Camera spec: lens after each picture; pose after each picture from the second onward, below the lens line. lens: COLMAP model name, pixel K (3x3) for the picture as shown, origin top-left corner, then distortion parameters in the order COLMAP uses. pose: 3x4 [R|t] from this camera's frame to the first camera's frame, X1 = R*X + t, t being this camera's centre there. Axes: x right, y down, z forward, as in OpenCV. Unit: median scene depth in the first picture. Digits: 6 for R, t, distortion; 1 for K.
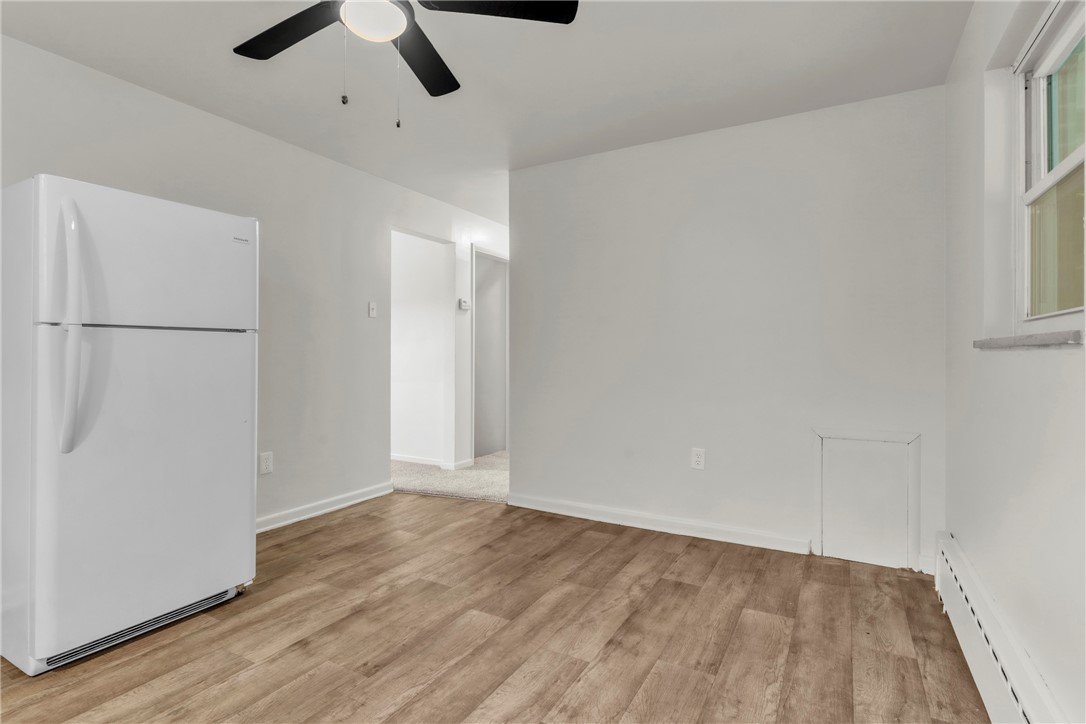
lens RADIAL K [[540.5, 0, 536.7], [0, 540.5, 347.6], [0, 0, 1]] dist [-0.001099, -0.000370]
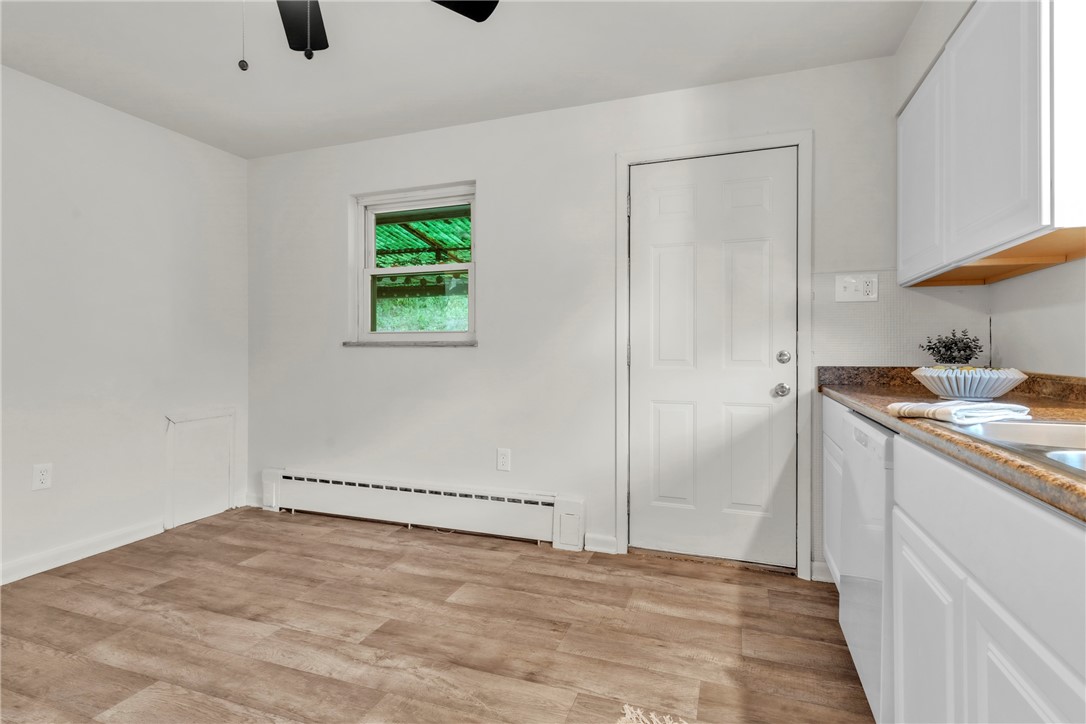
lens RADIAL K [[540.5, 0, 536.7], [0, 540.5, 347.6], [0, 0, 1]] dist [-0.001099, -0.000370]
pose [[-0.162969, -0.000606, 0.986631, -0.815657], [-0.011730, 0.999930, -0.001323, 0.002443], [-0.986562, -0.011788, -0.162964, 0.507092]]
